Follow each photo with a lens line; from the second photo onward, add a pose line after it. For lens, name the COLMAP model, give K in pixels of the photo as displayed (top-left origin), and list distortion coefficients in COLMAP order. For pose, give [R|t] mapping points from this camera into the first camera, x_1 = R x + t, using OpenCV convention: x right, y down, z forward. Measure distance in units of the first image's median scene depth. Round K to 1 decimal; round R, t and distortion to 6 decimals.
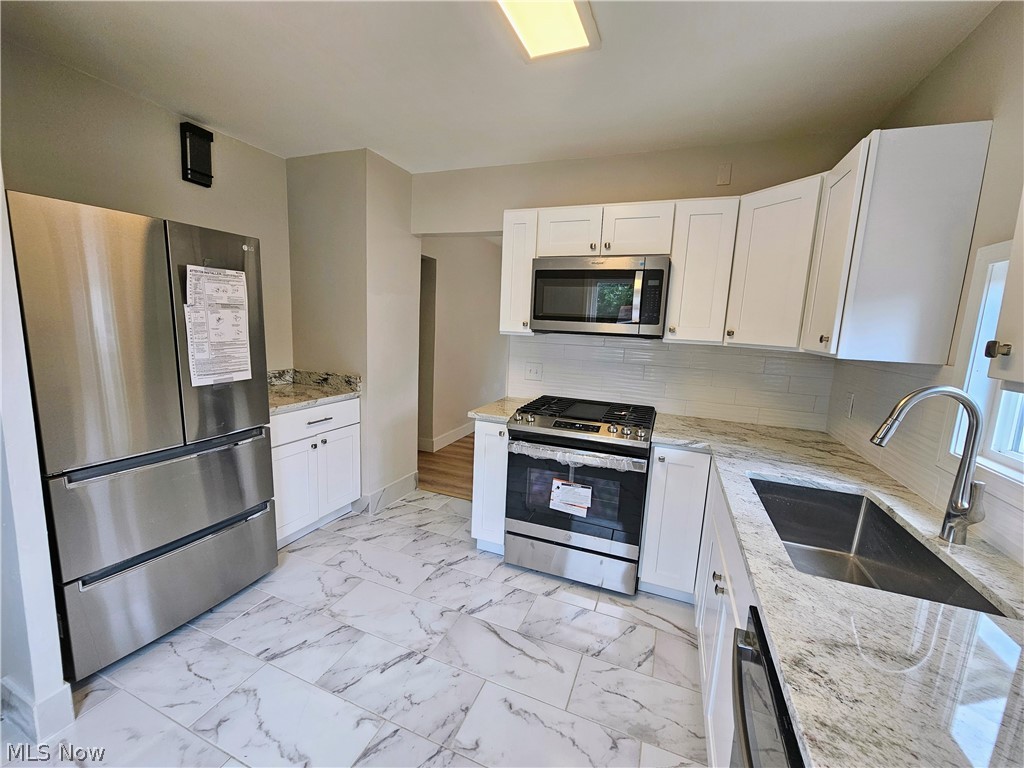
lens RADIAL K [[420.5, 0, 508.3], [0, 420.5, 387.3], [0, 0, 1]] dist [0.000358, 0.000670]
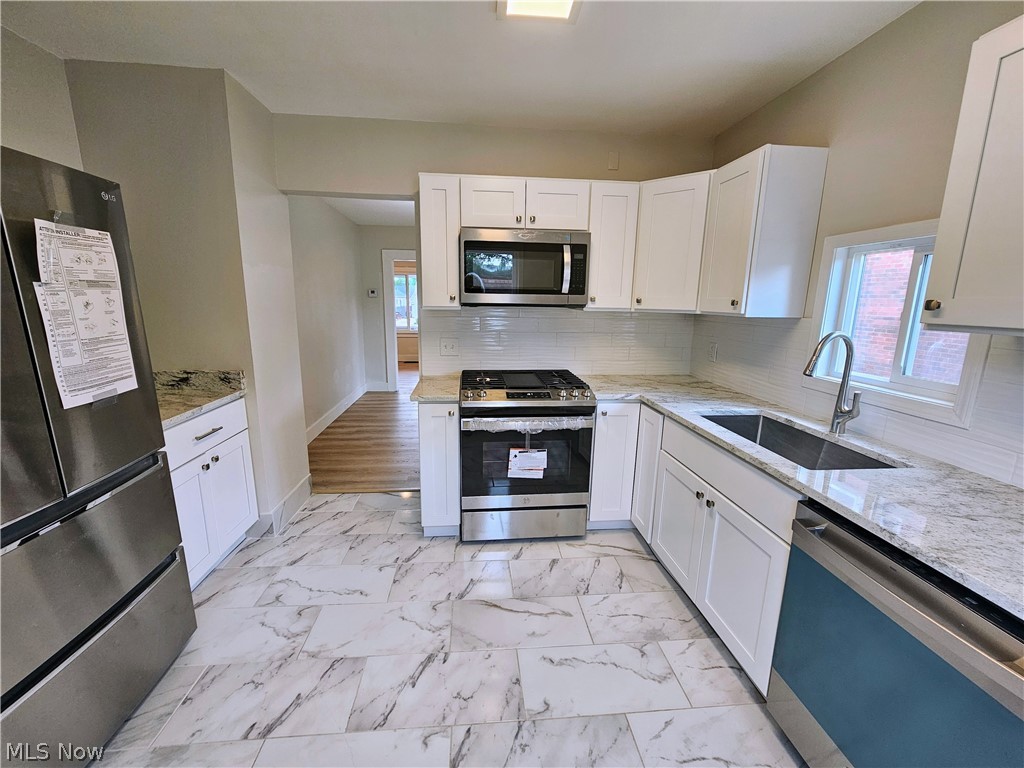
lens RADIAL K [[420.5, 0, 510.2], [0, 420.5, 387.6], [0, 0, 1]] dist [0.000358, 0.000670]
pose [[0.890536, -0.123290, 0.437887, -0.362490], [0.093610, 0.991639, 0.088825, -0.025138], [-0.445177, -0.038111, 0.894631, 0.092450]]
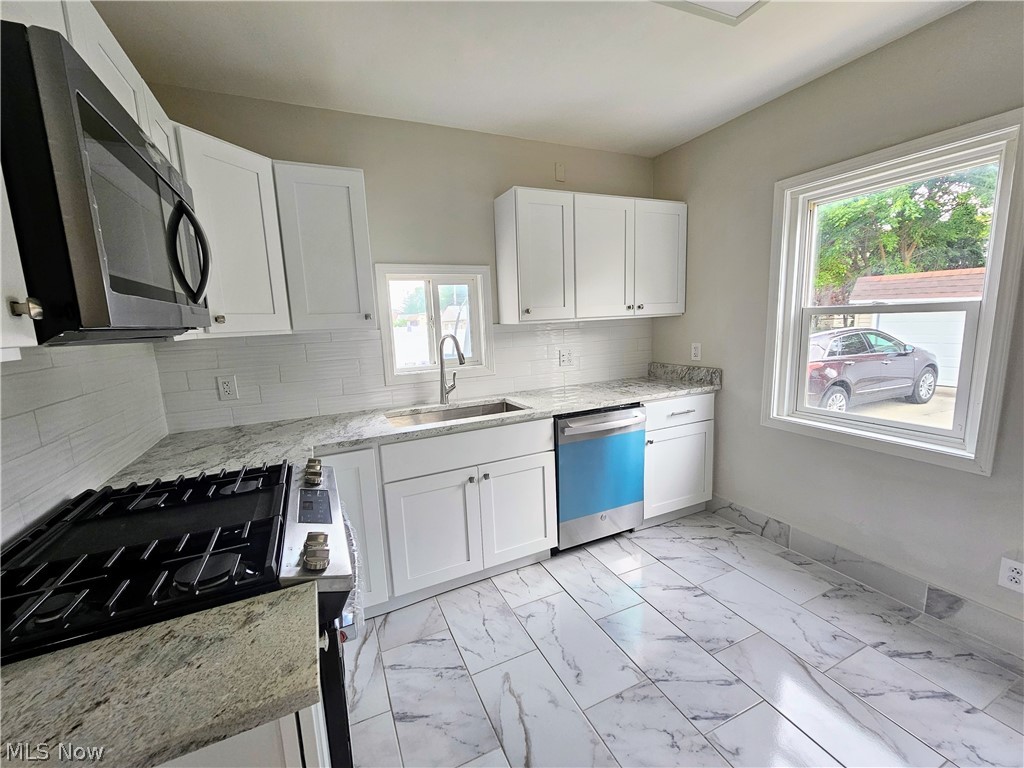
lens RADIAL K [[420.5, 0, 506.4], [0, 420.5, 383.1], [0, 0, 1]] dist [0.000358, 0.000670]
pose [[-0.721741, -0.116866, 0.682225, -0.380179], [0.115152, 0.951634, 0.284838, -0.189546], [-0.682517, 0.284139, -0.673376, 1.248741]]
